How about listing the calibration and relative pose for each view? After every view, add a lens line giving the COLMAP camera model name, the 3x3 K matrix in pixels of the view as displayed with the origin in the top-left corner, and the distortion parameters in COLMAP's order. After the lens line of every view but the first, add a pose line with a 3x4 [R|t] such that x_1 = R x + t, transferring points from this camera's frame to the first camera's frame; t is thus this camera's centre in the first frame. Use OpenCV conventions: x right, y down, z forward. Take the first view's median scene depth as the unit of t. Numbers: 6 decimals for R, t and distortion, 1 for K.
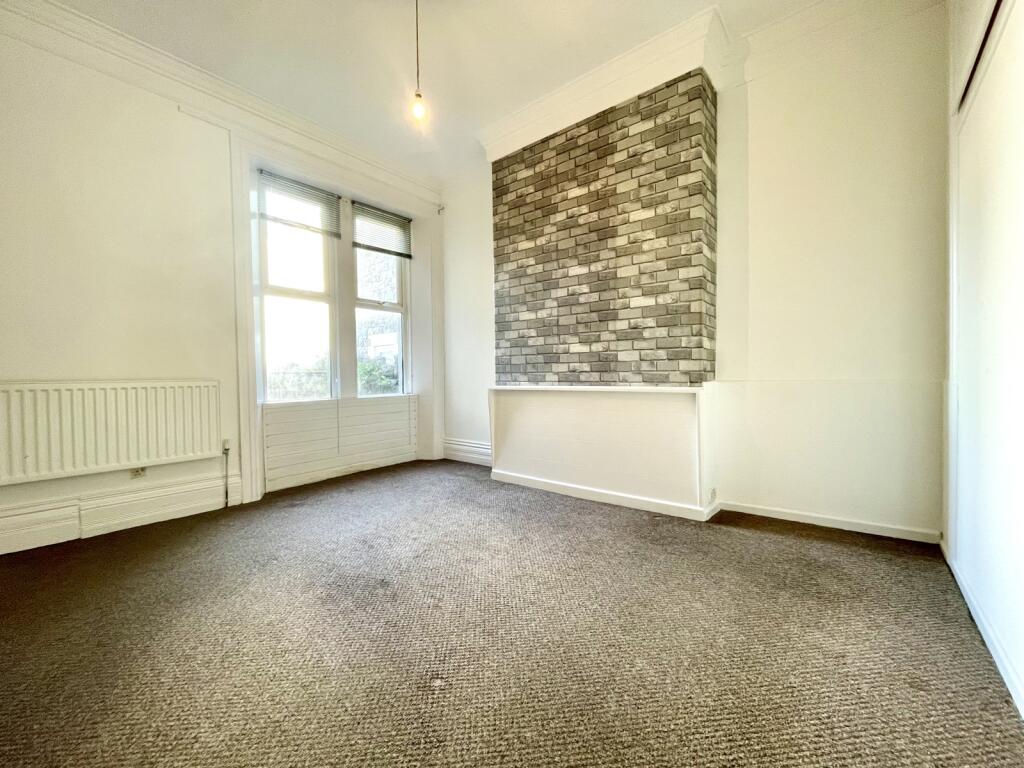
lens RADIAL K [[412.6, 0, 512.0], [0, 412.6, 384.0], [0, 0, 1]] dist [-0.001742, -0.000563]
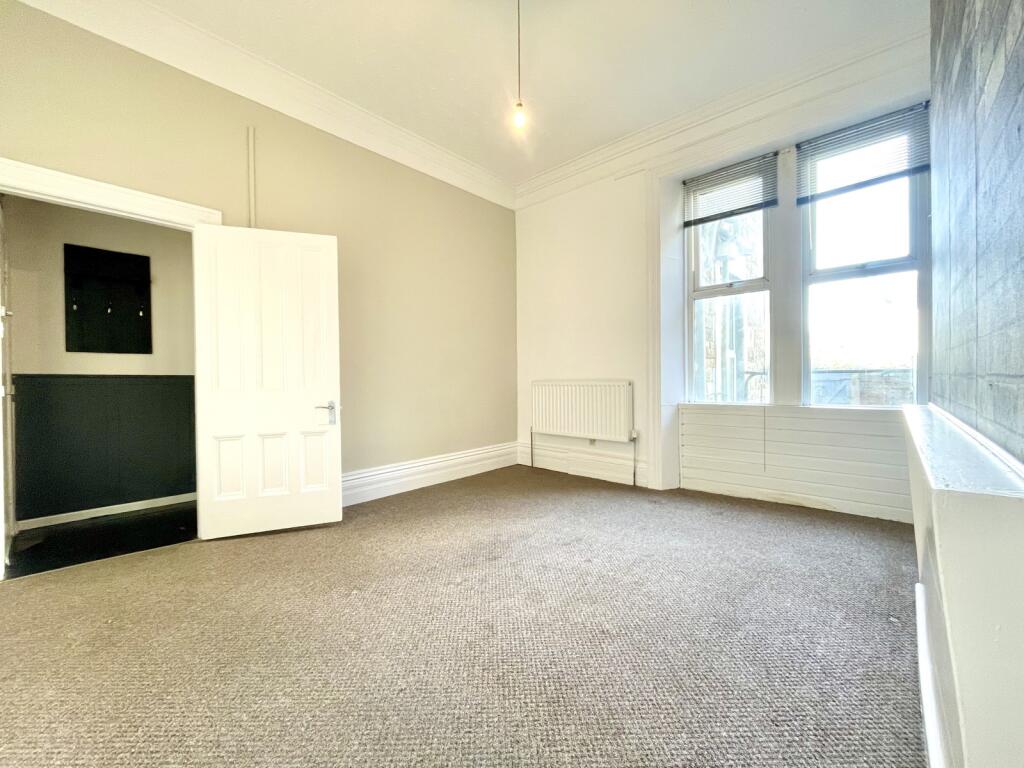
lens RADIAL K [[412.6, 0, 512.0], [0, 412.6, 384.0], [0, 0, 1]] dist [-0.001742, -0.000563]
pose [[-0.049242, 0.026721, -0.998429, 0.529978], [-0.011435, 0.999561, 0.027316, -0.029875], [0.998721, 0.012762, -0.048915, 0.687060]]
